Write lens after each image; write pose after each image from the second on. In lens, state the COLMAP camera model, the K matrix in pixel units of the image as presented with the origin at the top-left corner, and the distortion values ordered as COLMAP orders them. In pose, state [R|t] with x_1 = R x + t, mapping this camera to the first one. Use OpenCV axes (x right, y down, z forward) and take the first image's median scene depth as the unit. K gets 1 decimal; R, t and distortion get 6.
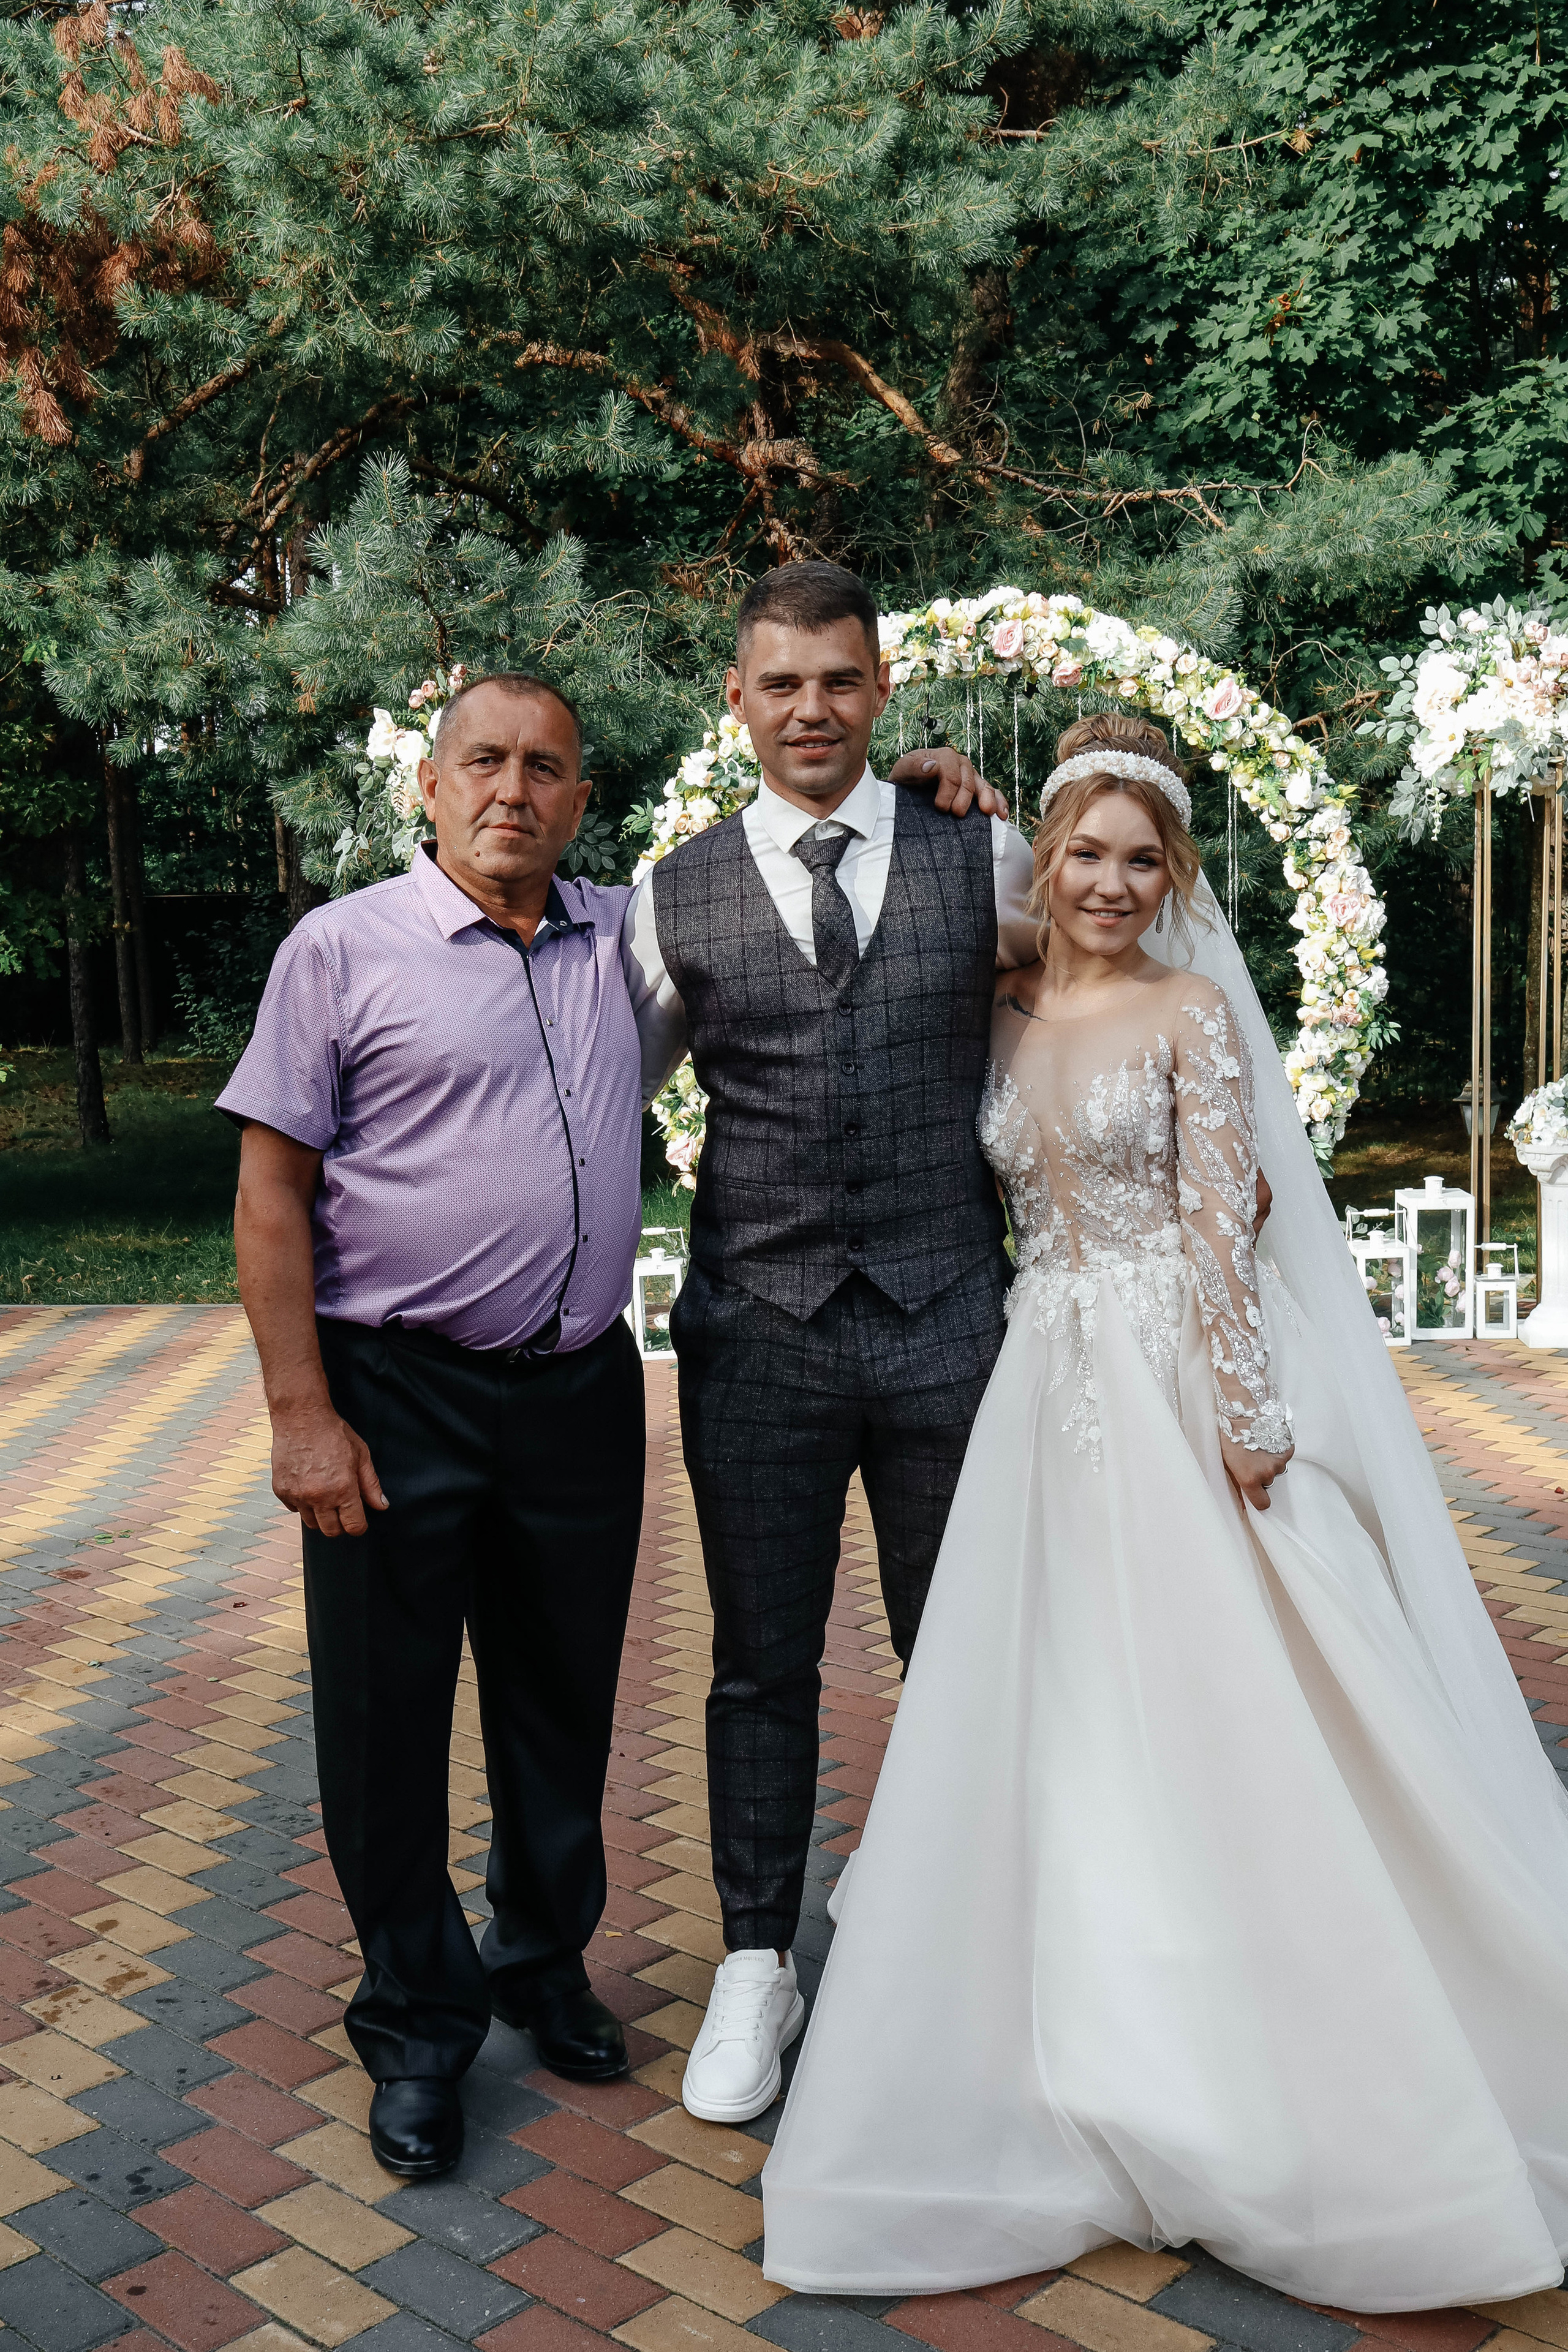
lens RADIAL K [[2425.7, 0, 749.8], [0, 2425.7, 1171.6], [0, 0, 1]] dist [0.059192, 0.021282]
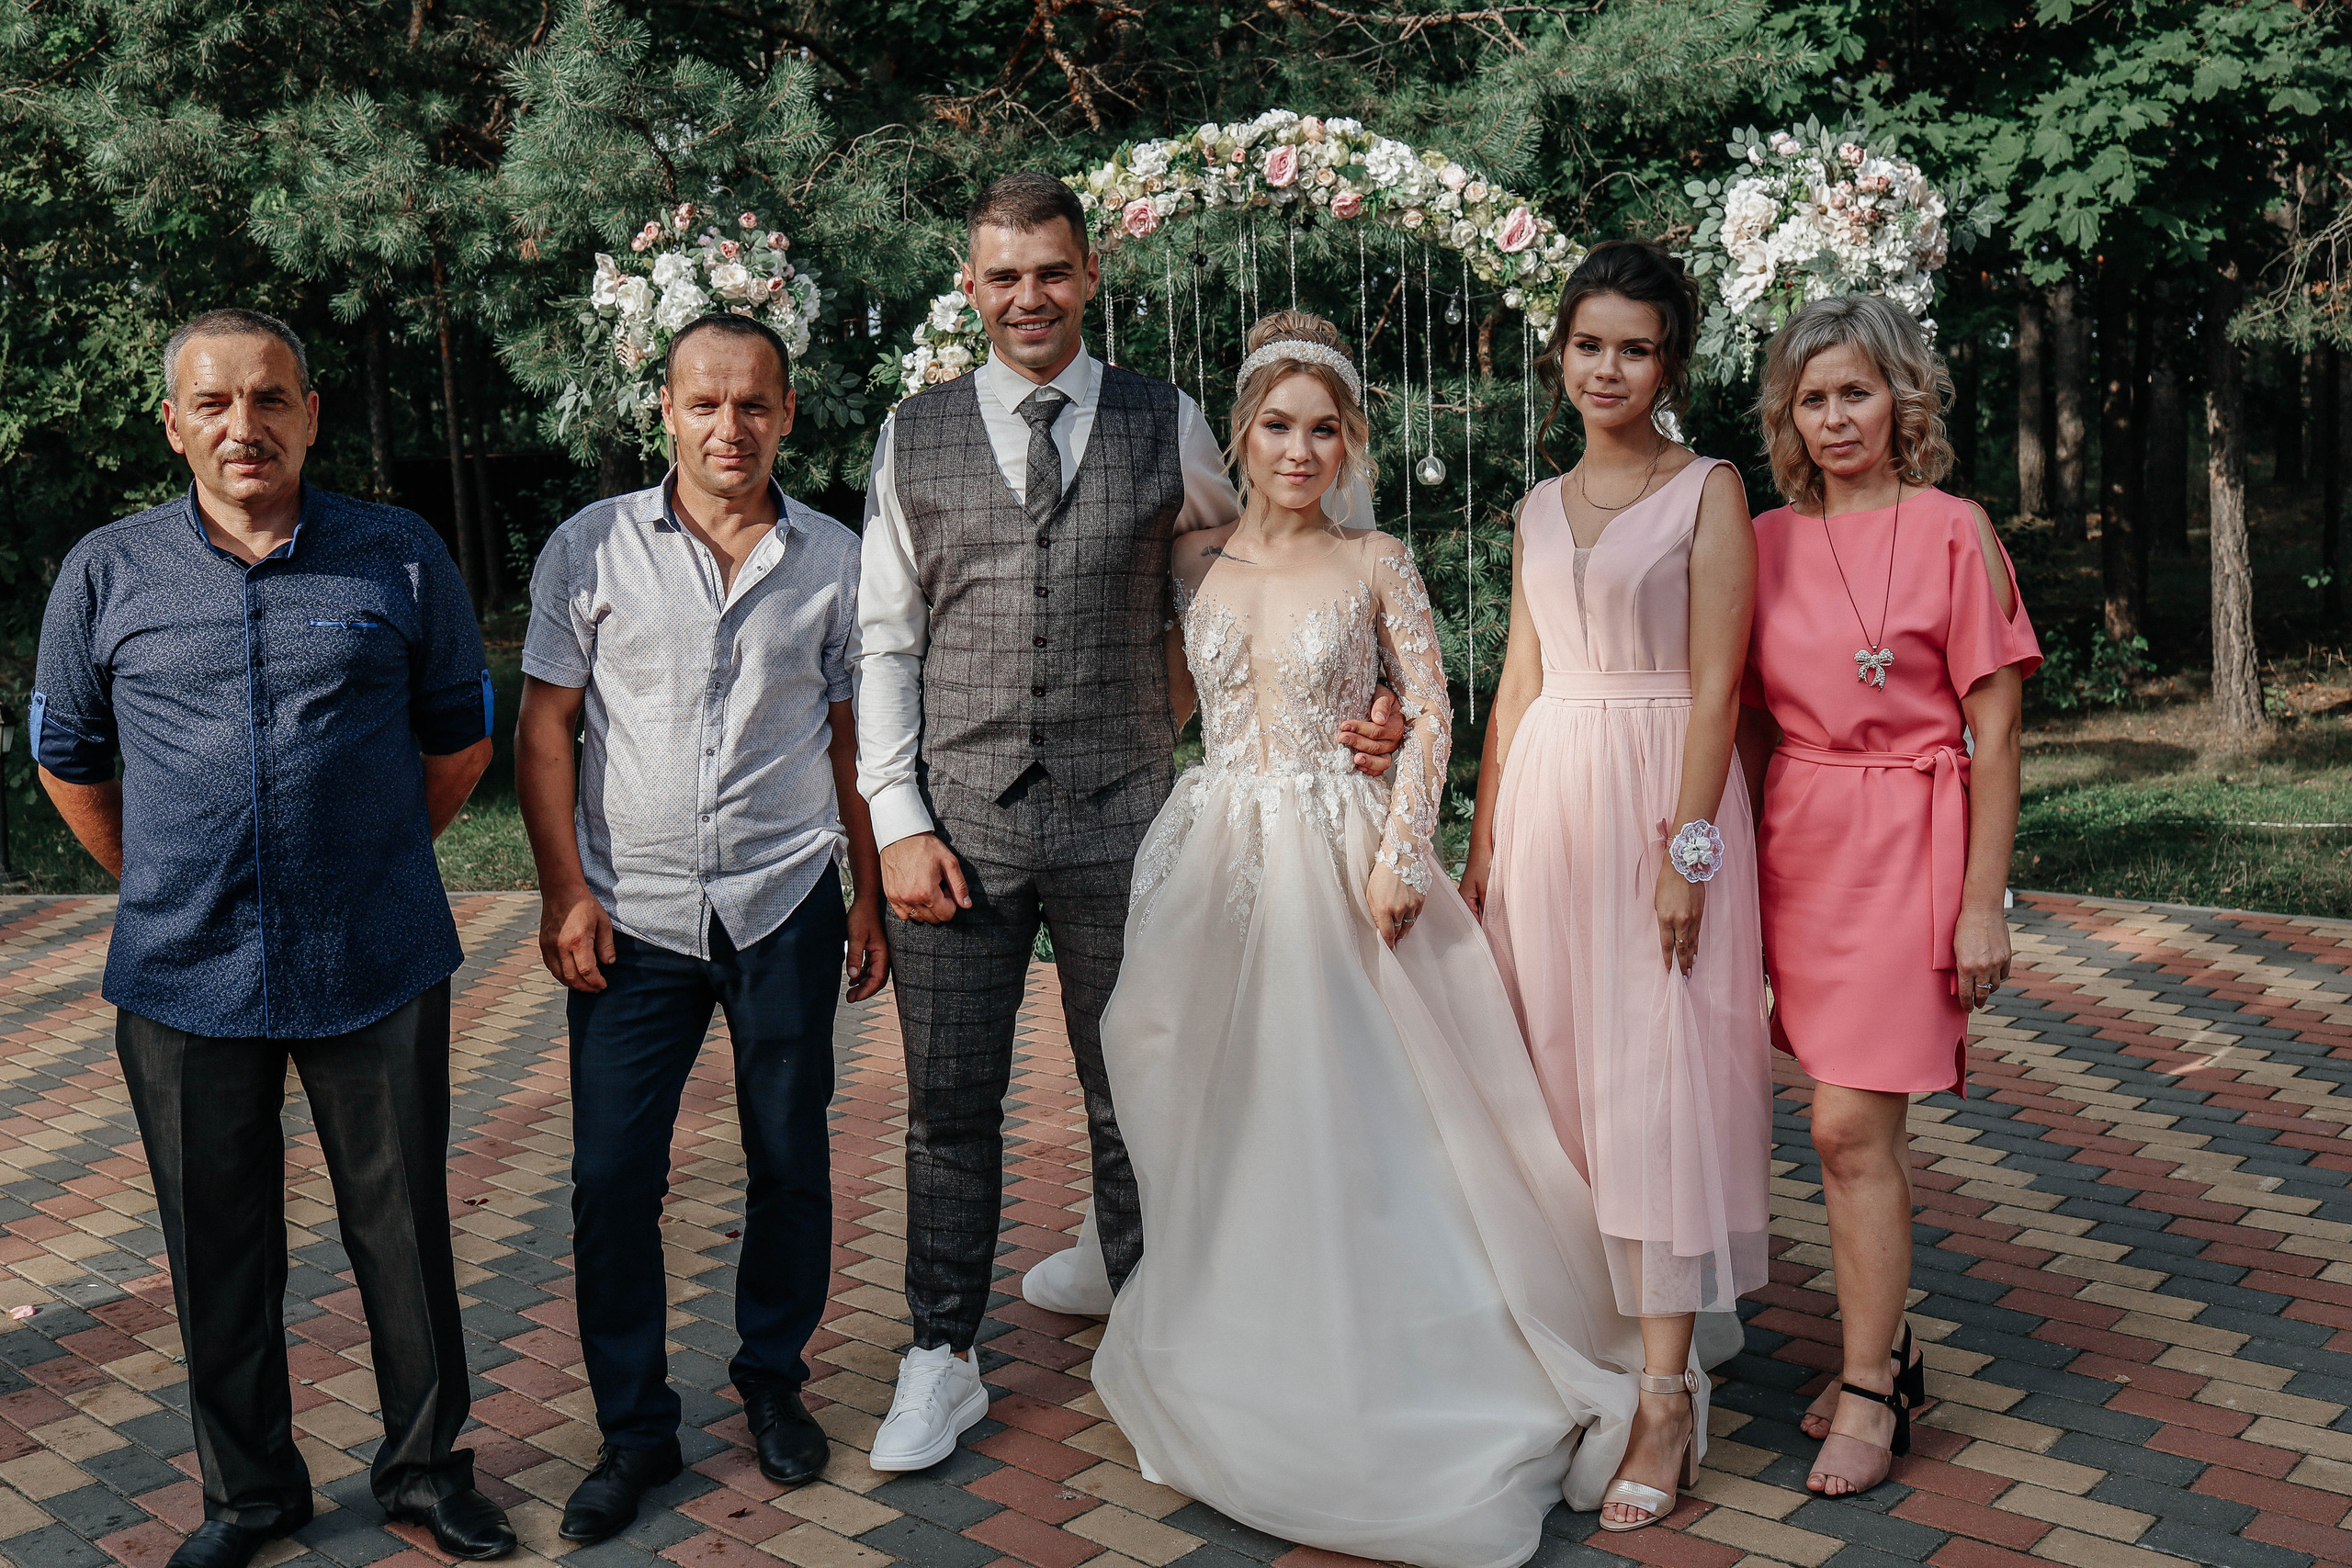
lens RADIAL K [[2283.9, 0, 1176.0], [0, 2283.9, 784.0], [0, 0, 1]] dist [-0.011893, 0.028030]
pose [[0.999840, -0.015780, 0.008418, 0.053893], [0.015483, 0.999292, 0.034296, -0.016219], [-0.008953, -0.034161, 0.999376, 0.130626]]
